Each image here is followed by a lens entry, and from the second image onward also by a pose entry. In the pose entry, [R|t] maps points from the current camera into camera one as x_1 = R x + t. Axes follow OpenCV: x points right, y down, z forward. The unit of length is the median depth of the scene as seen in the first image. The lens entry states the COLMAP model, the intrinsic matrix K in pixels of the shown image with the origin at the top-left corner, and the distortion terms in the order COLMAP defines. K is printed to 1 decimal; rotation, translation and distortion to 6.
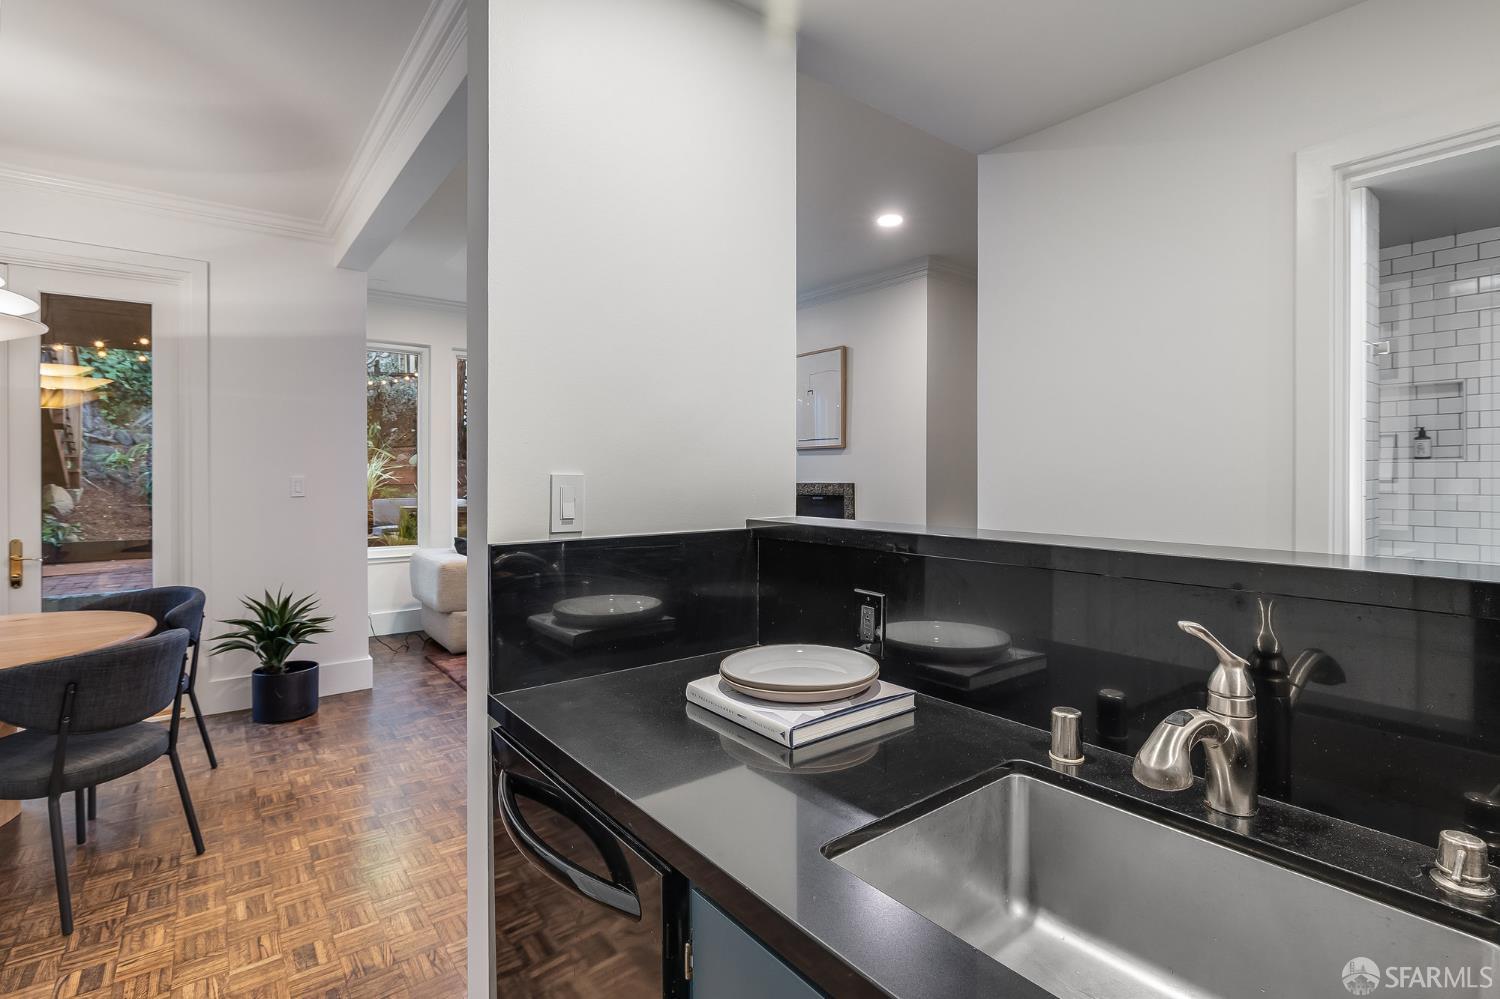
lens RADIAL K [[716.9, 0, 749.1], [0, 716.9, 476.5], [0, 0, 1]] dist [-0.008957, 0.000486]
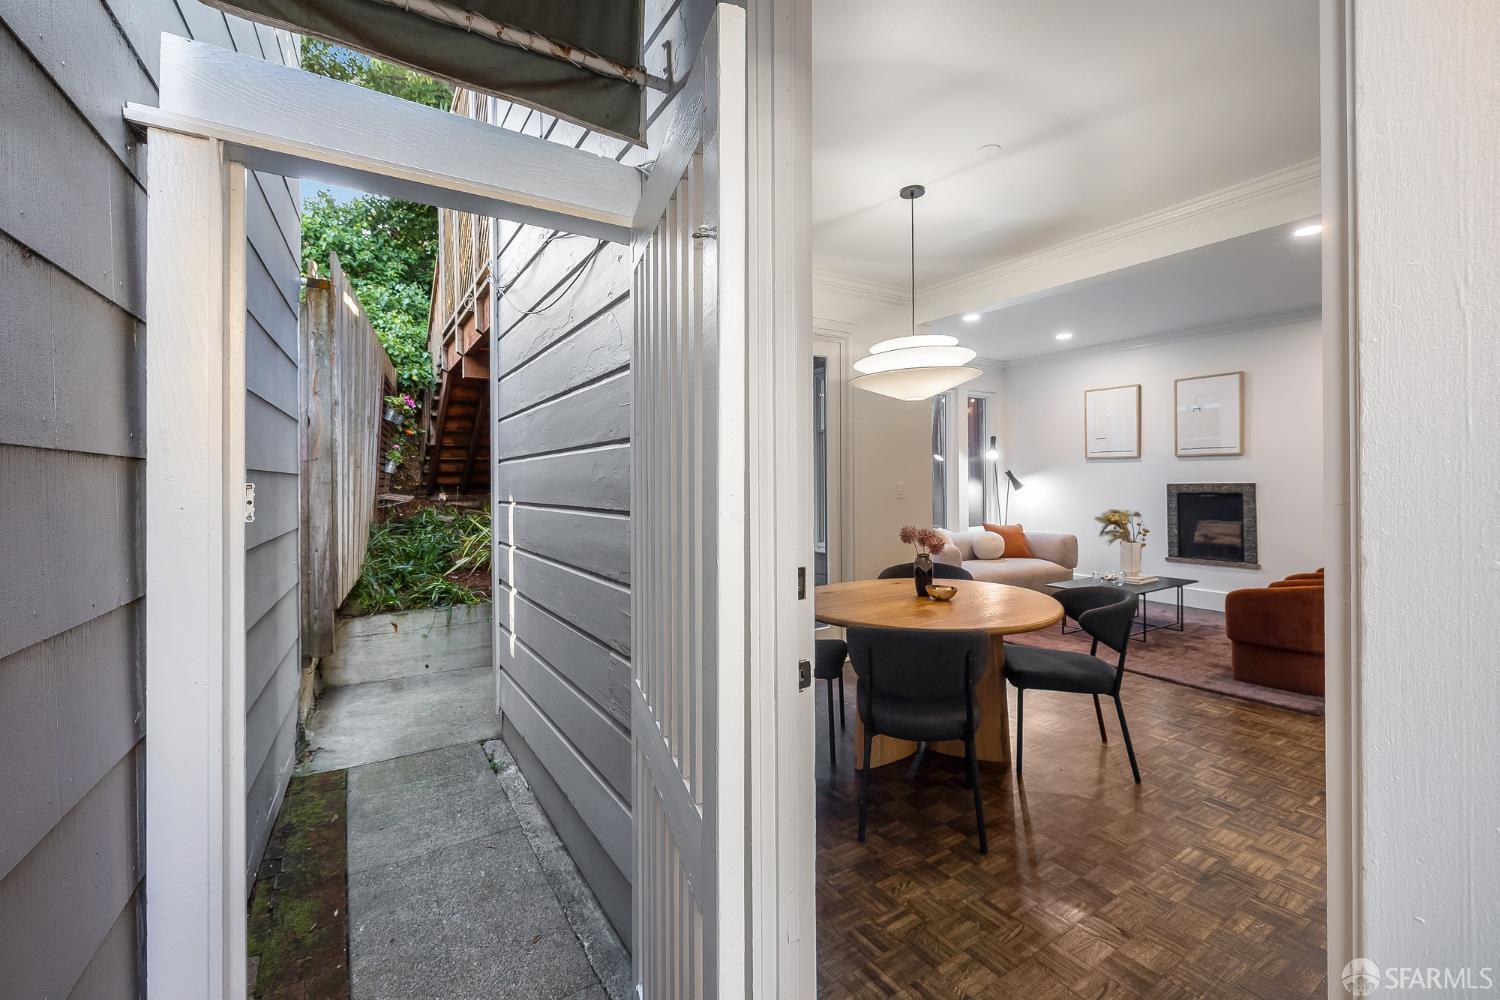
lens RADIAL K [[640.6, 0, 748.4], [0, 640.6, 481.1], [0, 0, 1]] dist [-0.002854, 0.000208]
pose [[0.995845, -0.010132, -0.090499, -0.609853], [0.010257, 0.999947, 0.000912, -0.004295], [0.090485, -0.001837, 0.995896, -0.165672]]
